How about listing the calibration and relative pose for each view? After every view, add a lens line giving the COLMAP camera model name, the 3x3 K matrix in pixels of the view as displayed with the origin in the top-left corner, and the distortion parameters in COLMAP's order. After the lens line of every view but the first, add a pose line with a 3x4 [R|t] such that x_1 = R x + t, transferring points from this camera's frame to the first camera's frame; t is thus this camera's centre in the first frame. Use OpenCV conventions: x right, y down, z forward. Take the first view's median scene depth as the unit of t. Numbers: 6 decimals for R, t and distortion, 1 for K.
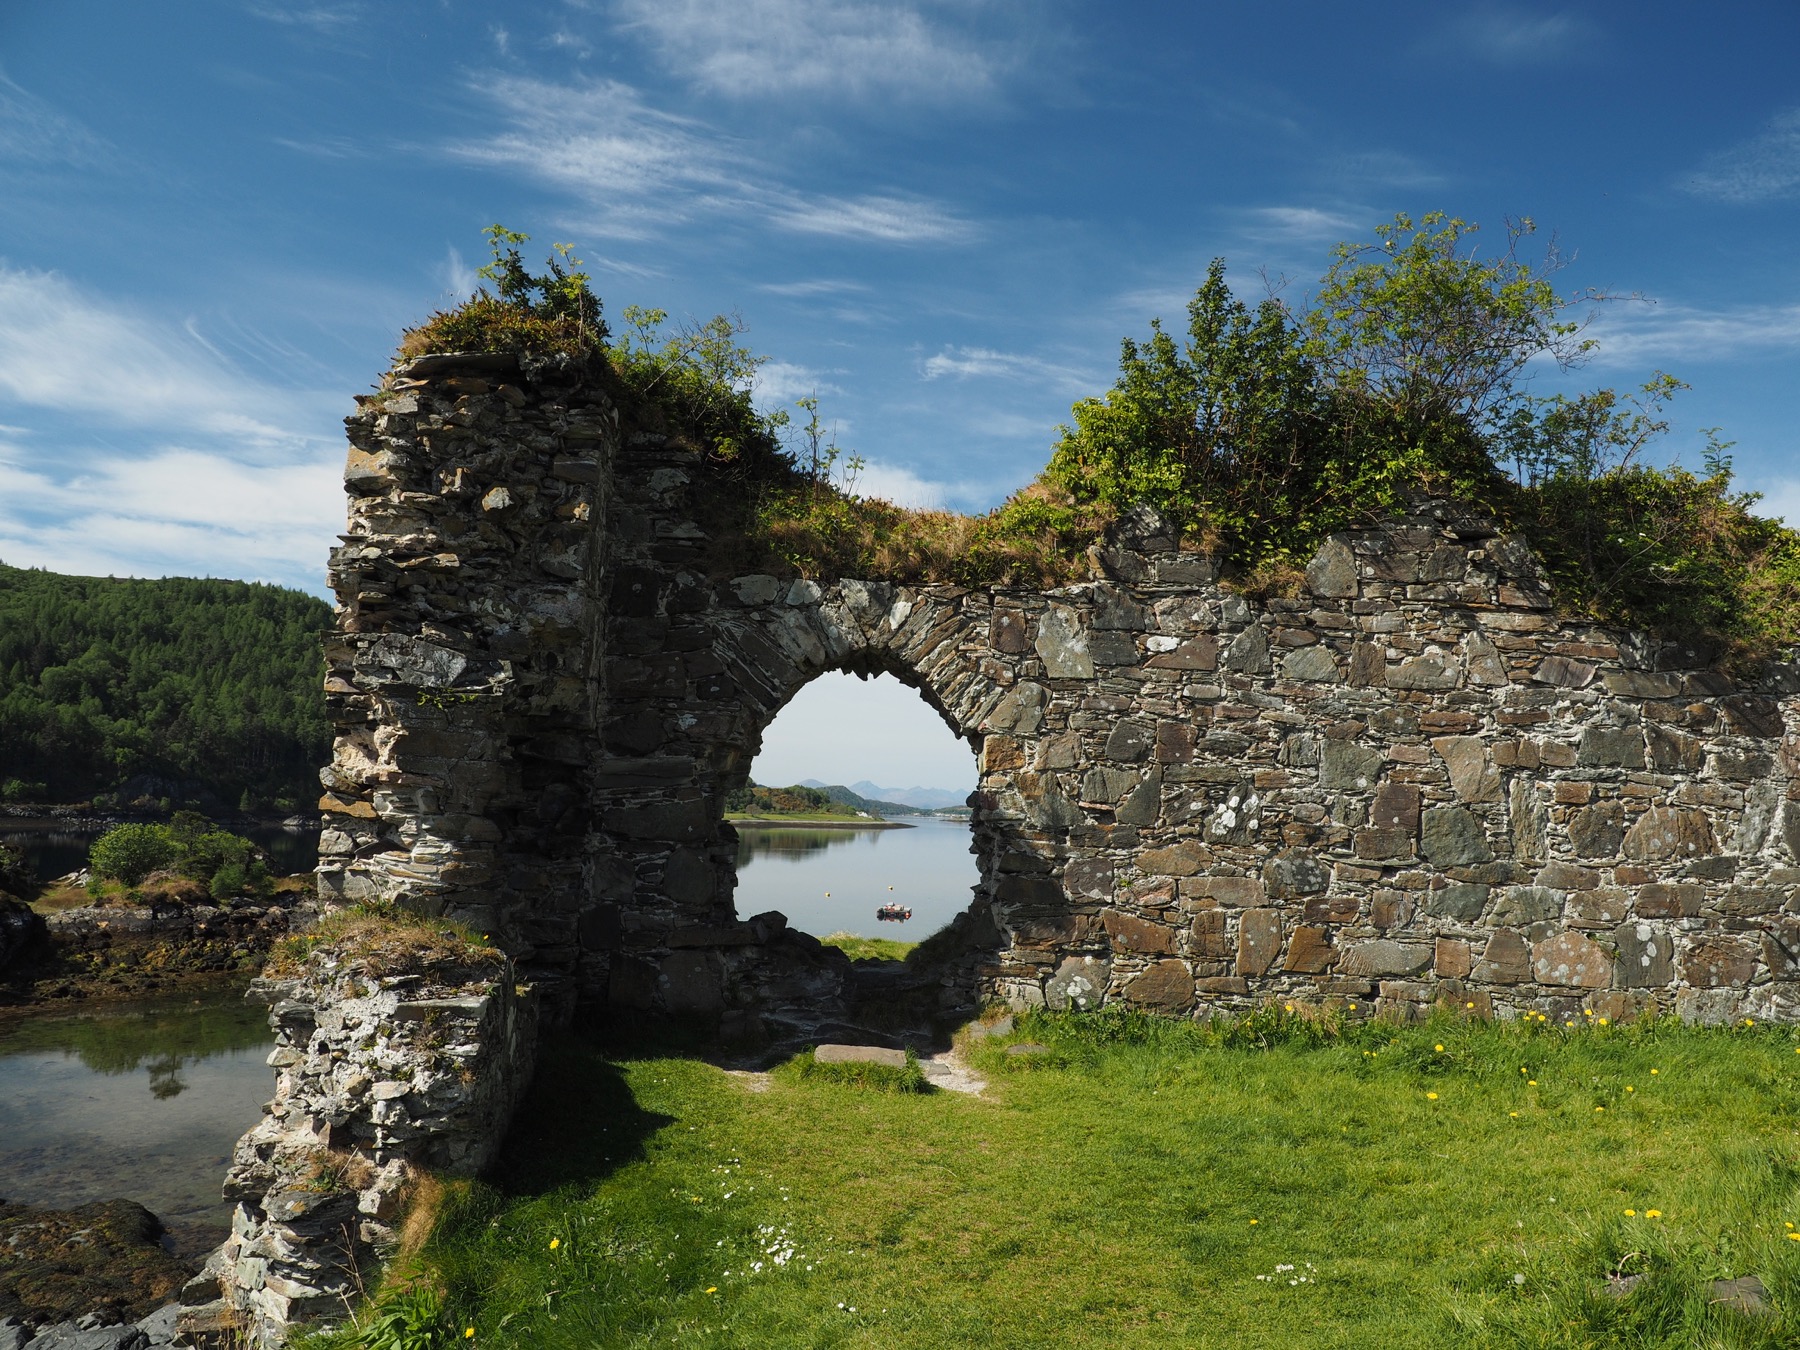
lens RADIAL K [[1295.1, 0, 900.0], [0, 1295.1, 675.0], [0, 0, 1]] dist [-0.036436, -0.001053]
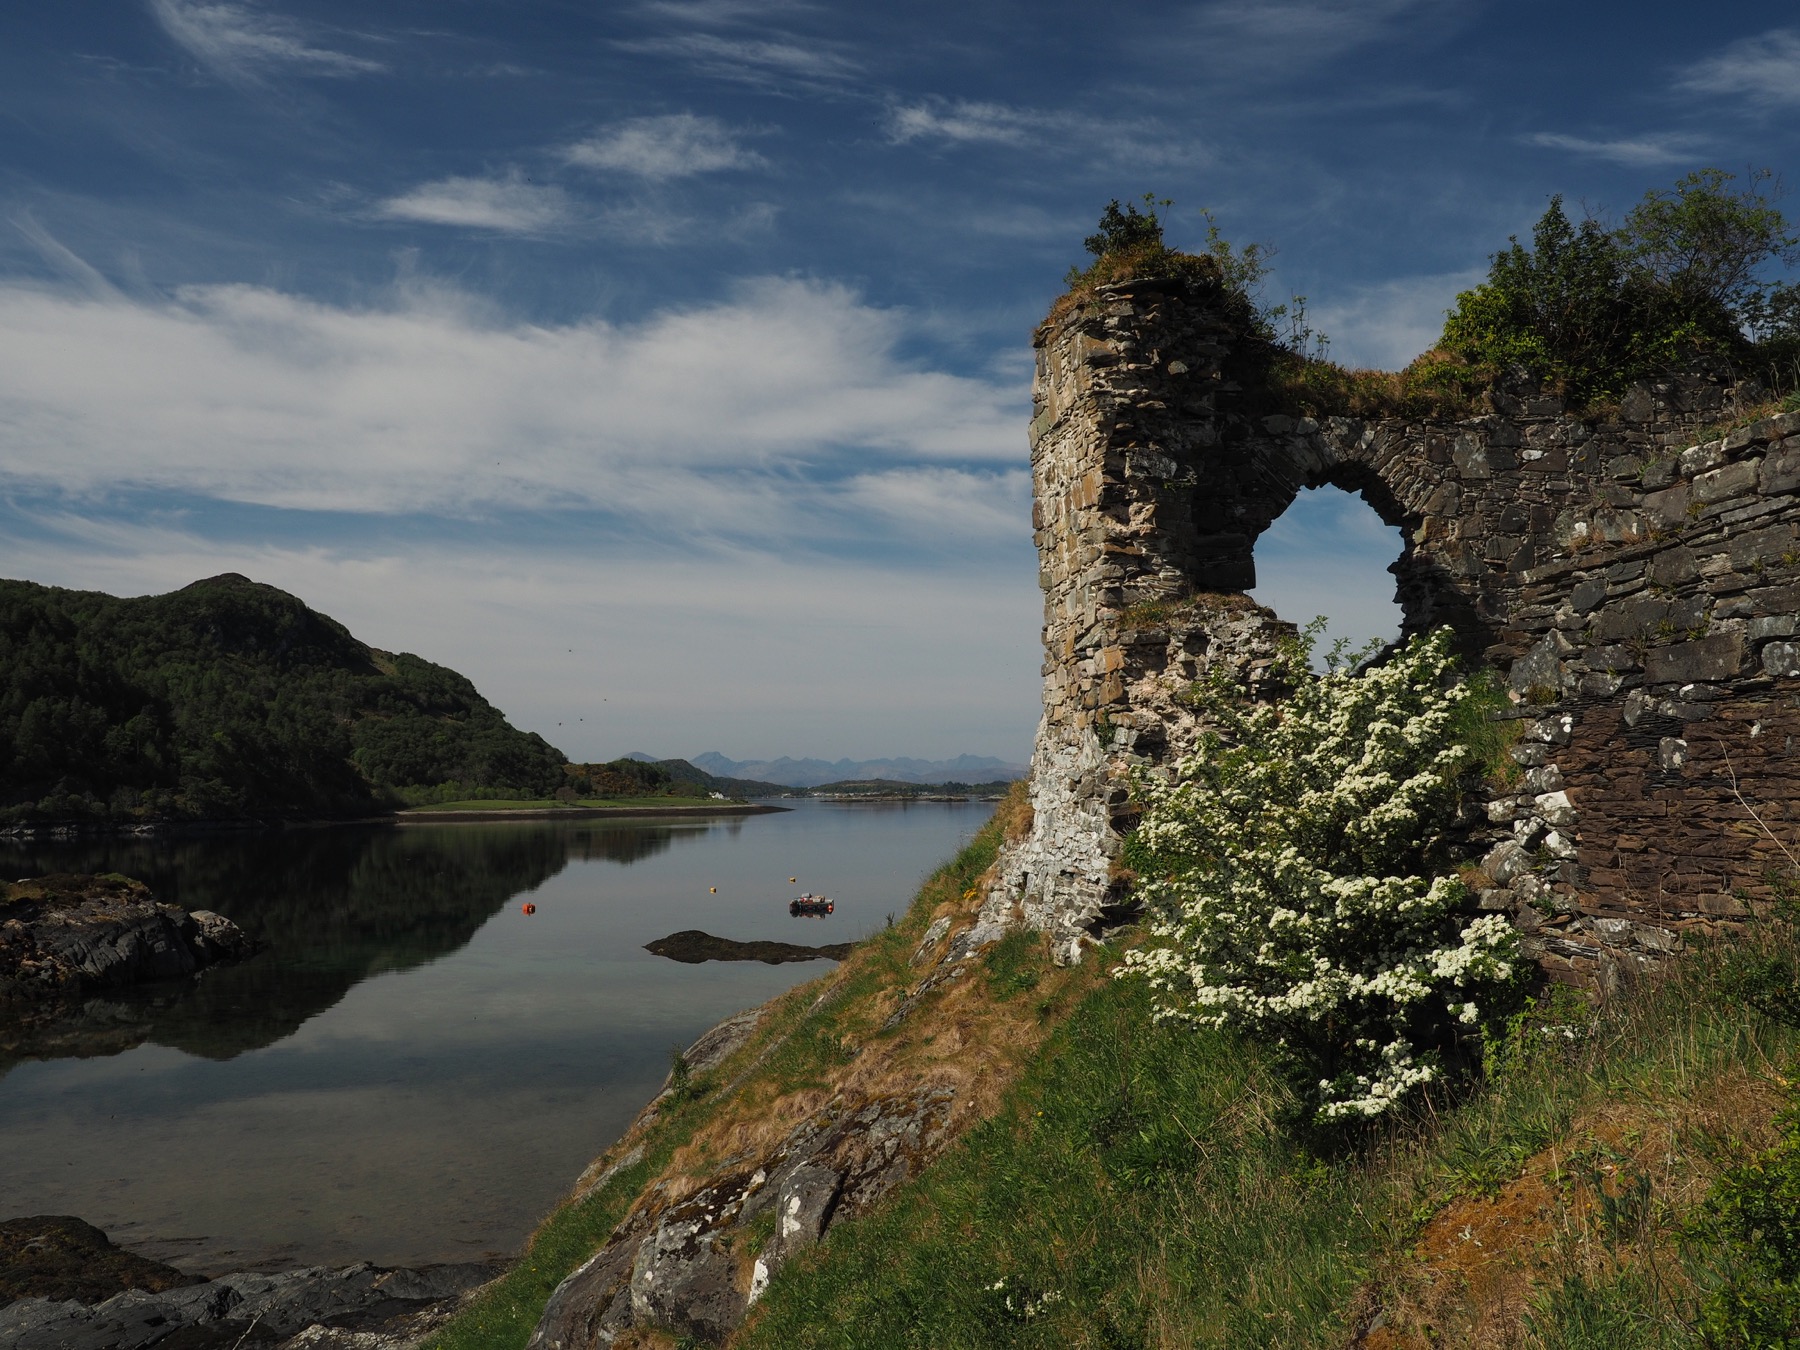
lens RADIAL K [[1793.1, 0, 900.0], [0, 1793.1, 675.0], [0, 0, 1]] dist [-0.002094, 0.020993]
pose [[0.996527, -0.031522, 0.077080, -0.720023], [0.028291, 0.998689, 0.042656, 0.125288], [-0.078323, -0.040327, 0.996112, -1.072898]]
